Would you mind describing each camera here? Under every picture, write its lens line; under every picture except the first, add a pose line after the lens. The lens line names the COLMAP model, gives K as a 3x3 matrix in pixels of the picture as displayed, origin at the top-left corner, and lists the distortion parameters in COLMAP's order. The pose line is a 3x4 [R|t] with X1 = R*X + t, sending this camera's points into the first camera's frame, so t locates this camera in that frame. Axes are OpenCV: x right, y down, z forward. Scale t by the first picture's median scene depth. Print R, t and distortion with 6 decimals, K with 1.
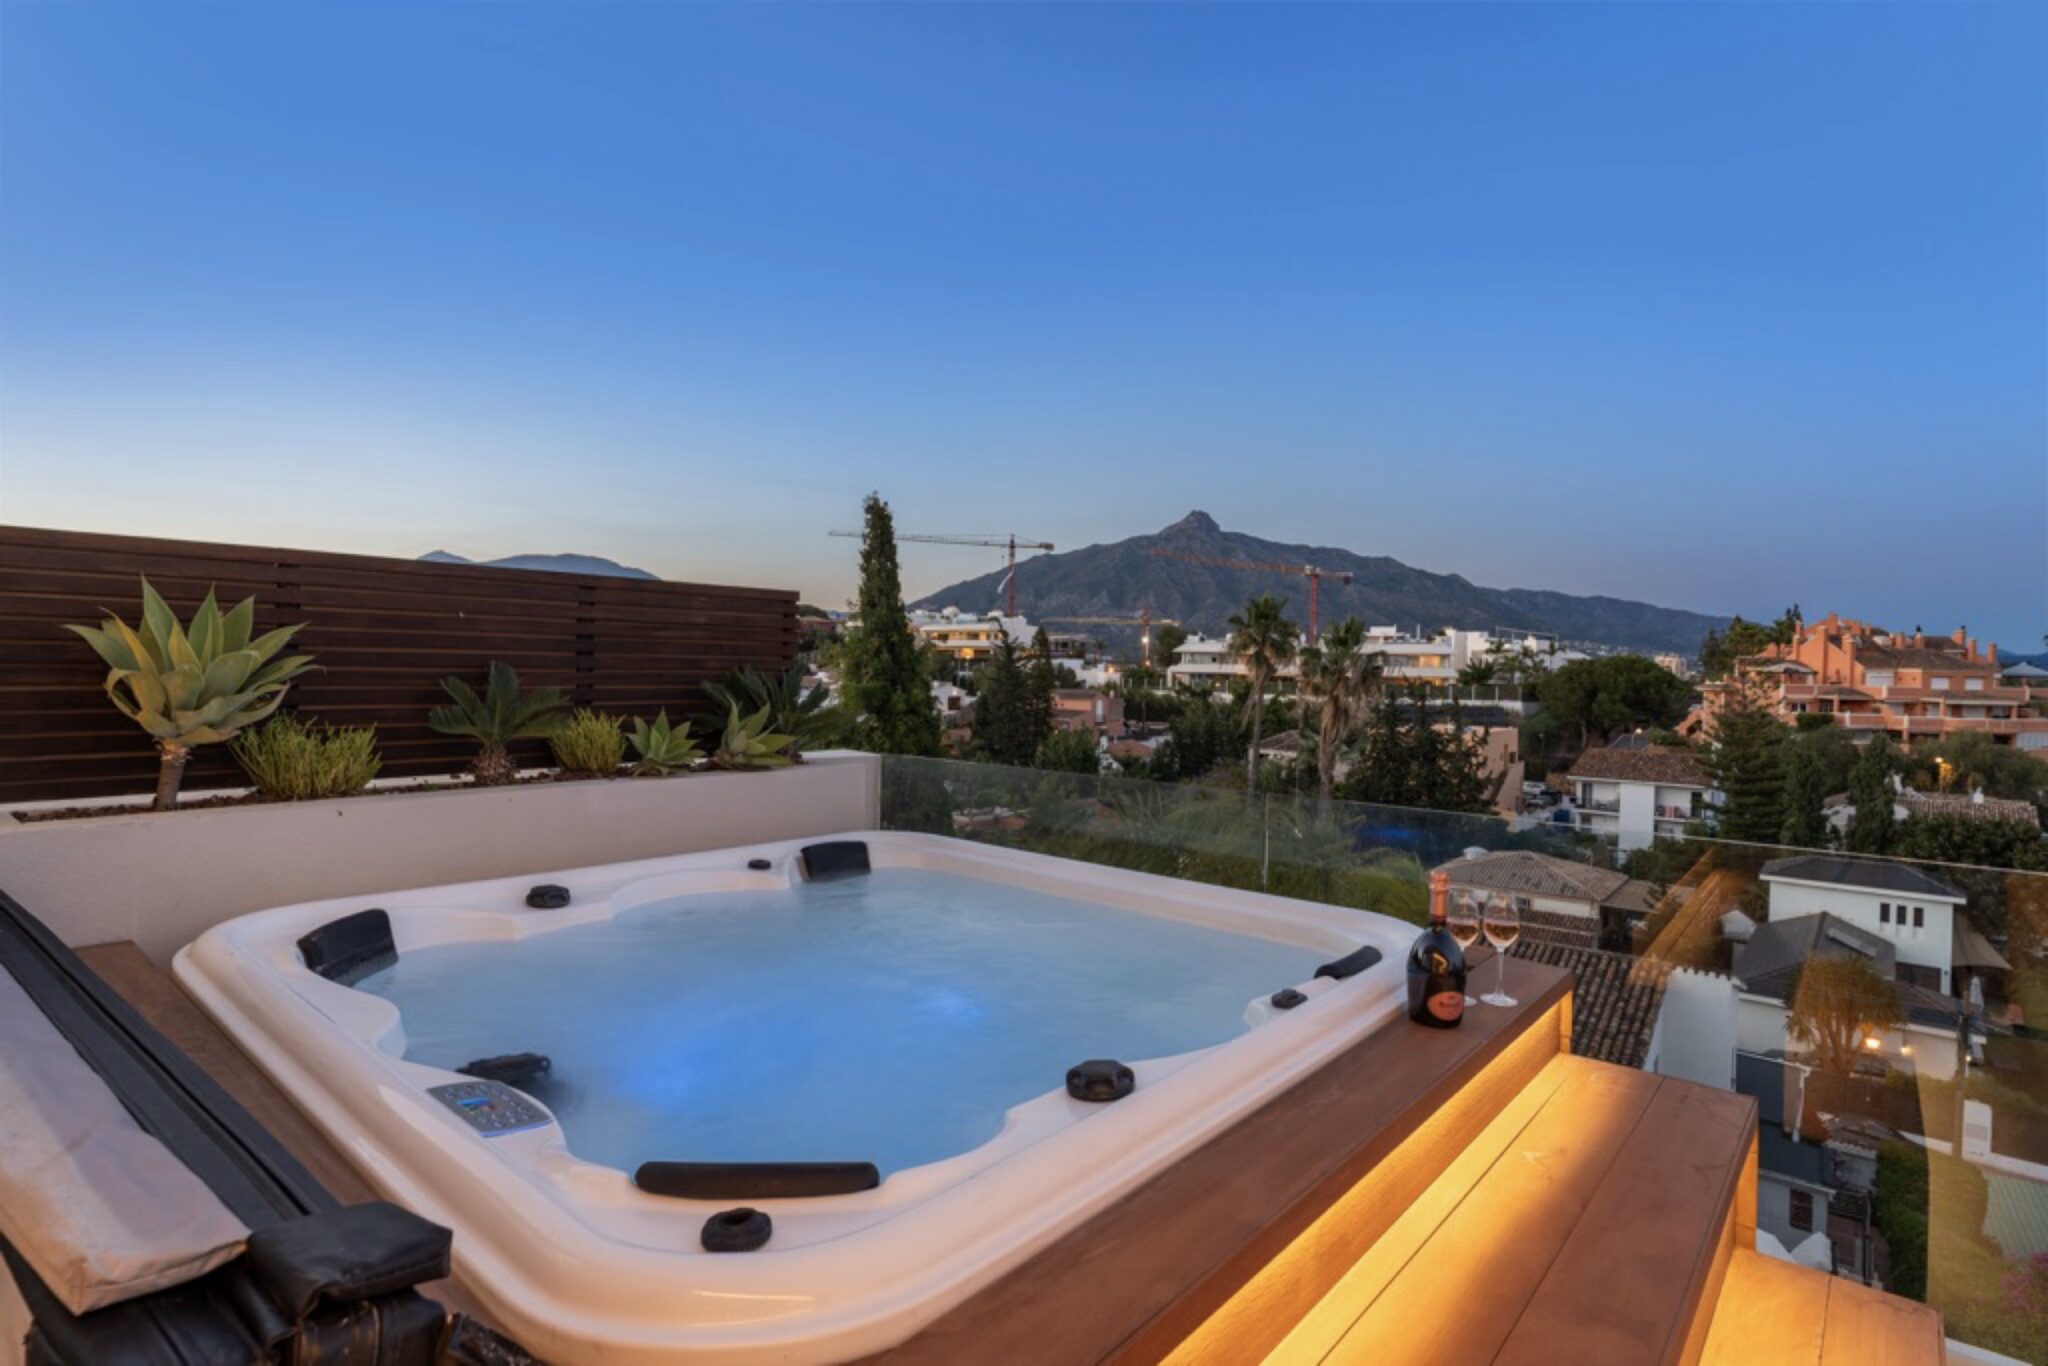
lens RADIAL K [[1009.7, 0, 1024.0], [0, 1009.7, 683.0], [0, 0, 1]] dist [-0.005815, 0.001082]
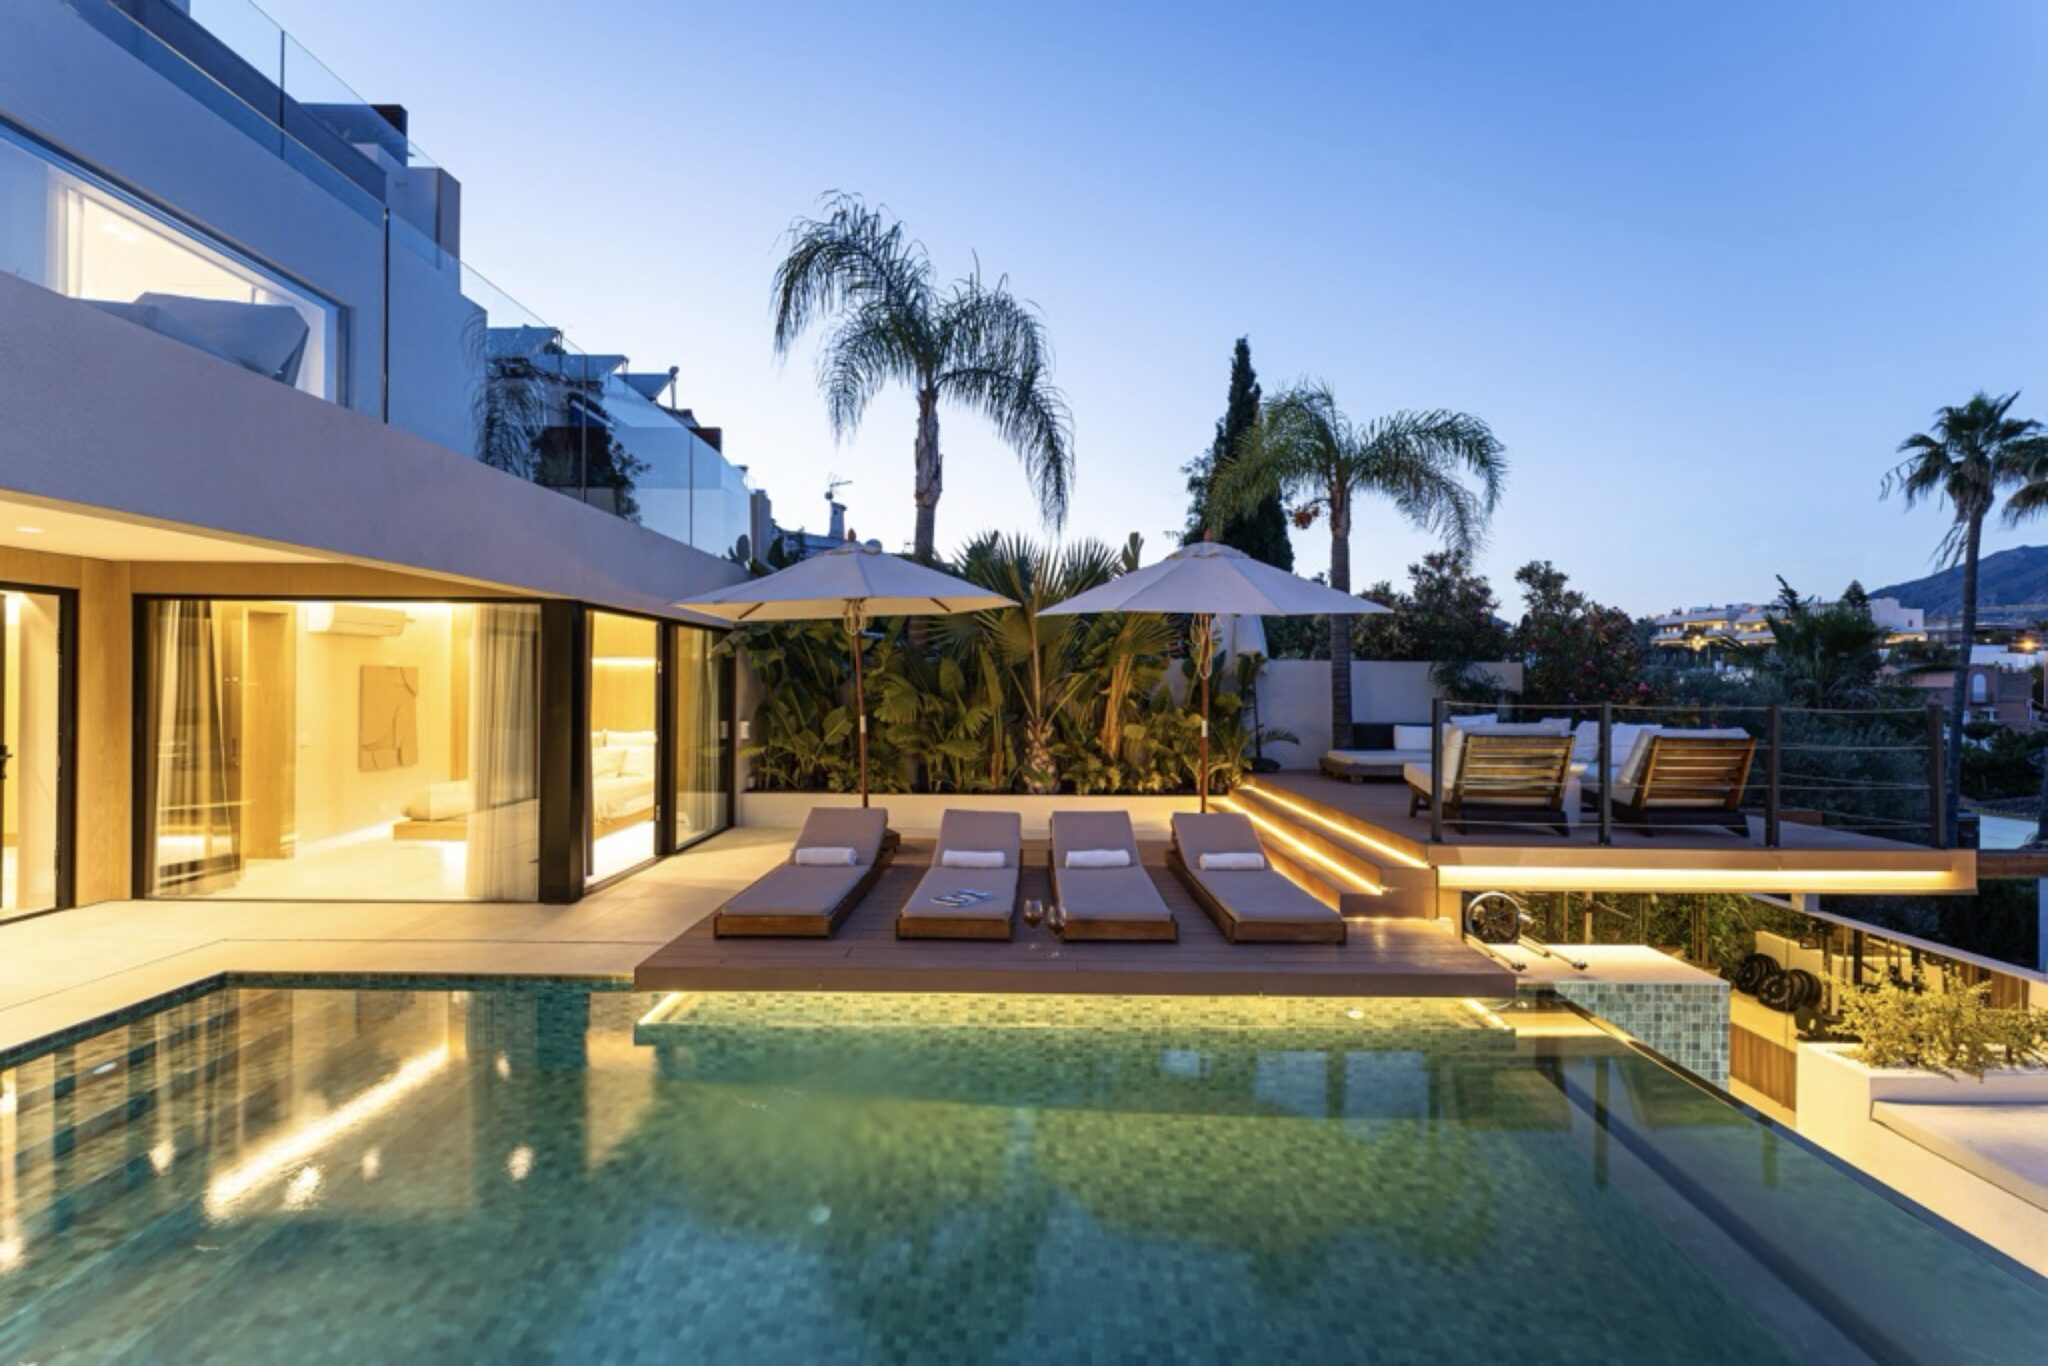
lens RADIAL K [[817.2, 0, 1037.6], [0, 817.2, 681.9], [0, 0, 1]] dist [0.001572, -0.000075]
pose [[0.652448, -0.016905, -0.757645, 0.090061], [-0.007841, 0.999547, -0.029055, 0.054197], [0.757793, 0.024898, 0.652020, 0.032415]]
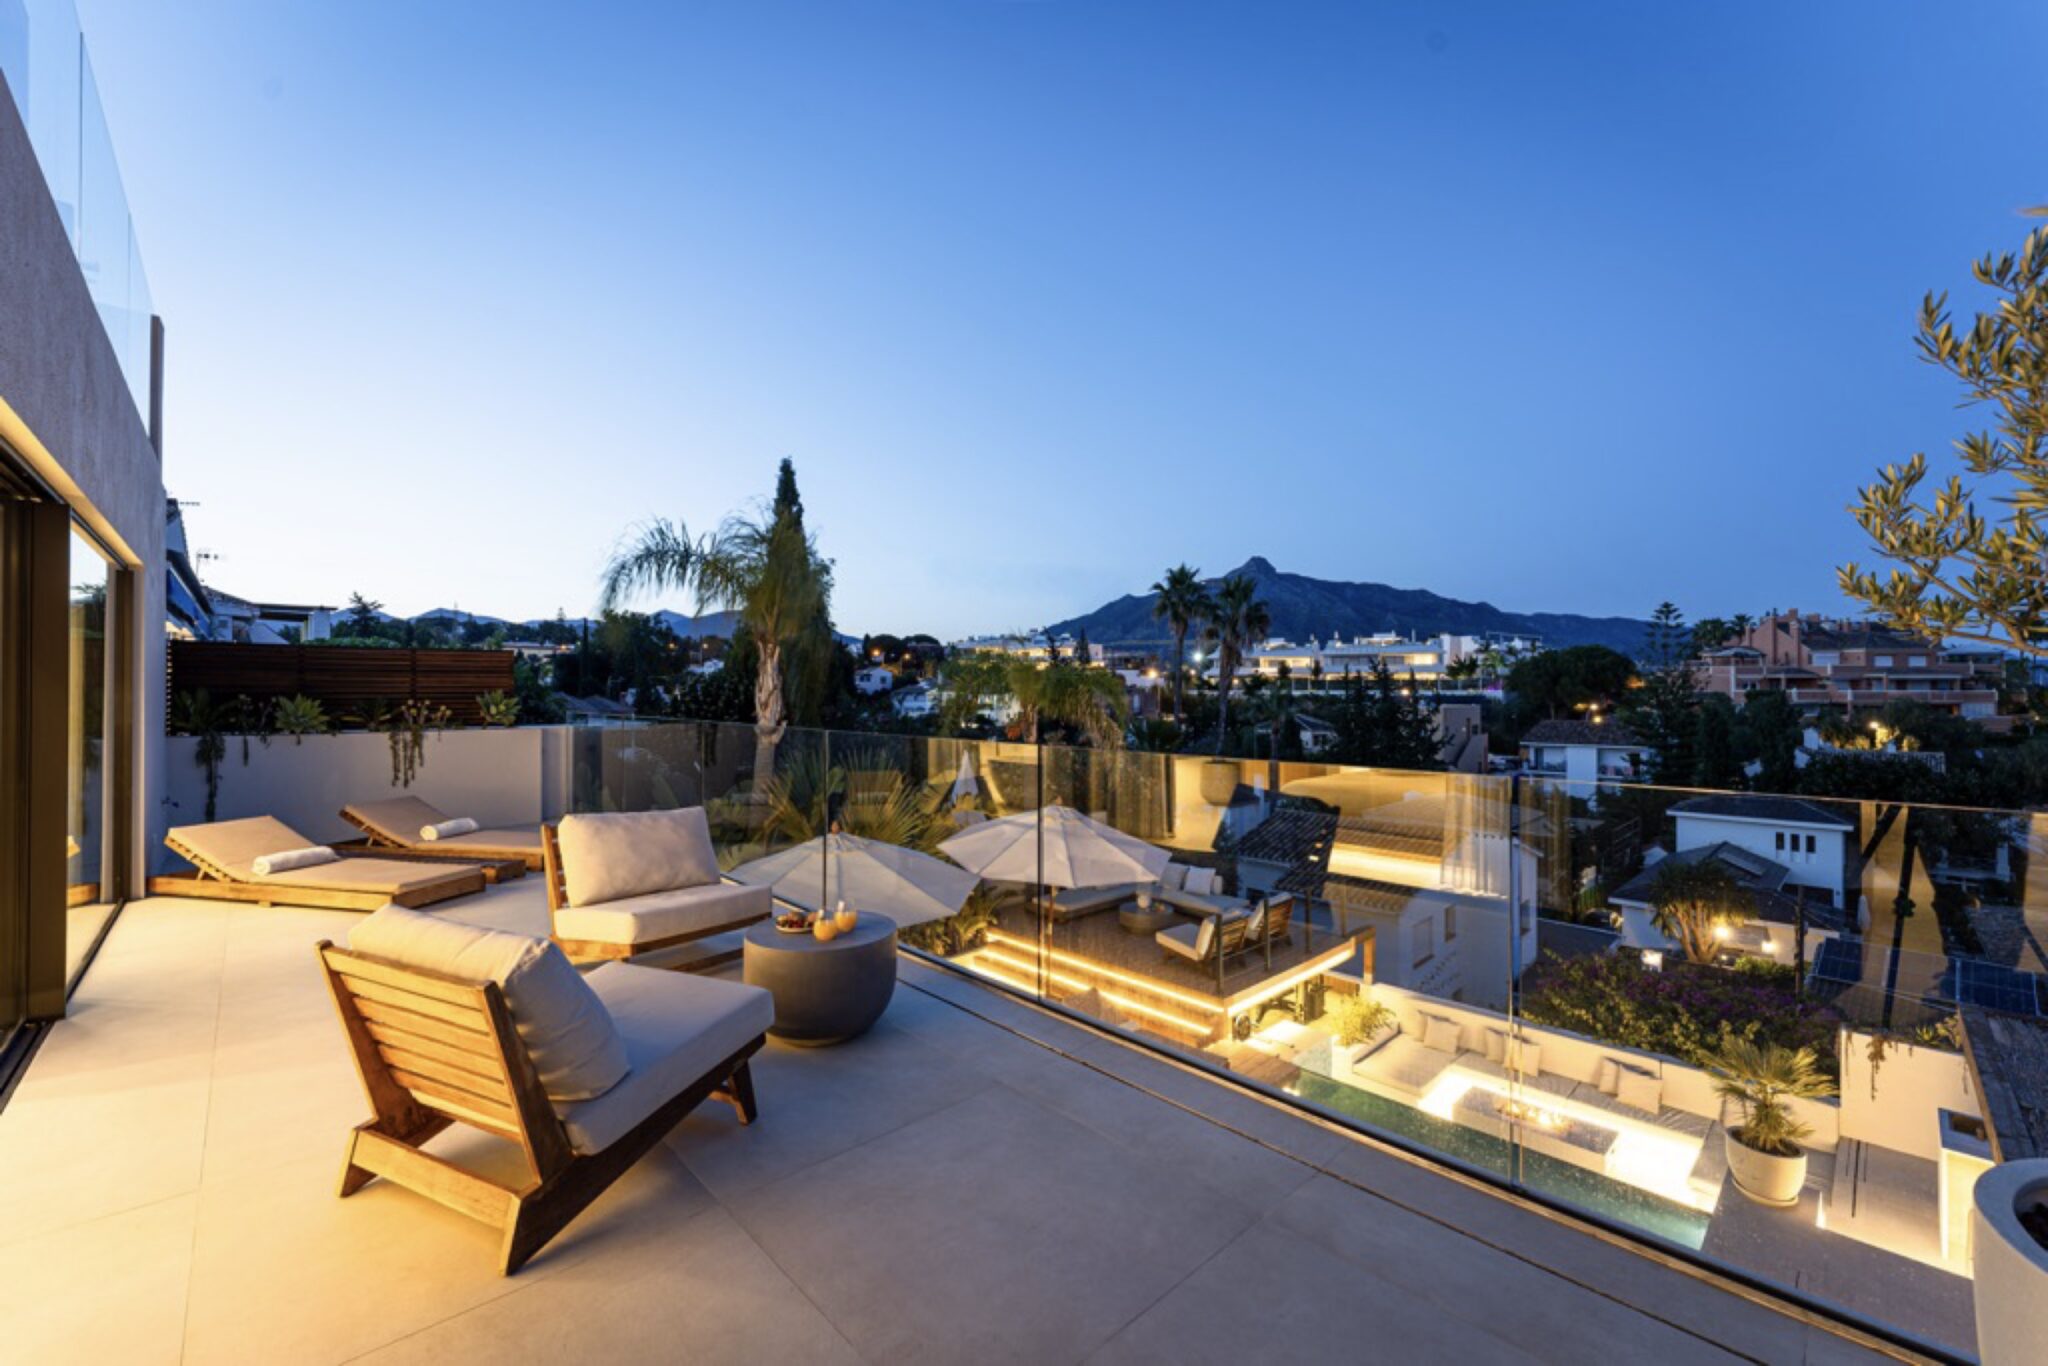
lens RADIAL K [[821.2, 0, 1029.4], [0, 821.2, 685.3], [0, 0, 1]] dist [0.000129, 0.000338]
pose [[0.994177, -0.020476, -0.105797, 0.058607], [0.018049, 0.999553, -0.023840, 0.030547], [0.106238, 0.021792, 0.994102, -0.009448]]
